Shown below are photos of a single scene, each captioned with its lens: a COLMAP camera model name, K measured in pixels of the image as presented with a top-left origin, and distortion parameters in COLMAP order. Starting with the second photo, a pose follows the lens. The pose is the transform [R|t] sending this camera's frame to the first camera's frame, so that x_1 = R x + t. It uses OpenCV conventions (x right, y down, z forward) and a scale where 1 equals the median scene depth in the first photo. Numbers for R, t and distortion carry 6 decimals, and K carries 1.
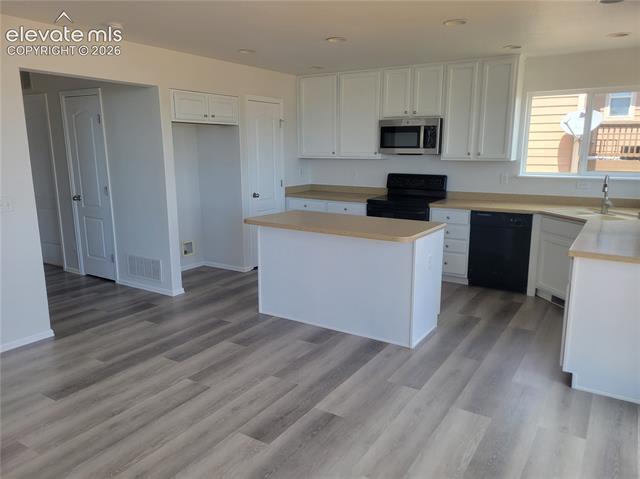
lens RADIAL K [[475.8, 0, 320.0], [0, 475.8, 239.5], [0, 0, 1]] dist [0.042975, 0.000274]
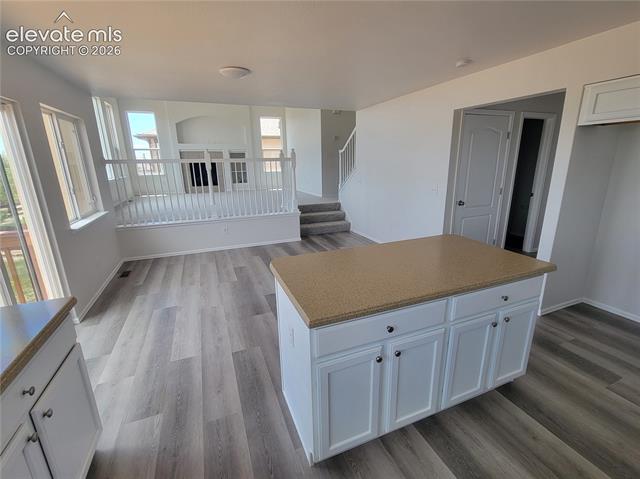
lens RADIAL K [[294.3, 0, 325.6], [0, 294.3, 239.6], [0, 0, 1]] dist [-0.001404, -0.000232]
pose [[-0.566676, 0.225158, -0.792579, 0.359740], [-0.144943, 0.919695, 0.364901, -0.168308], [0.811092, 0.321659, -0.488534, 0.860688]]
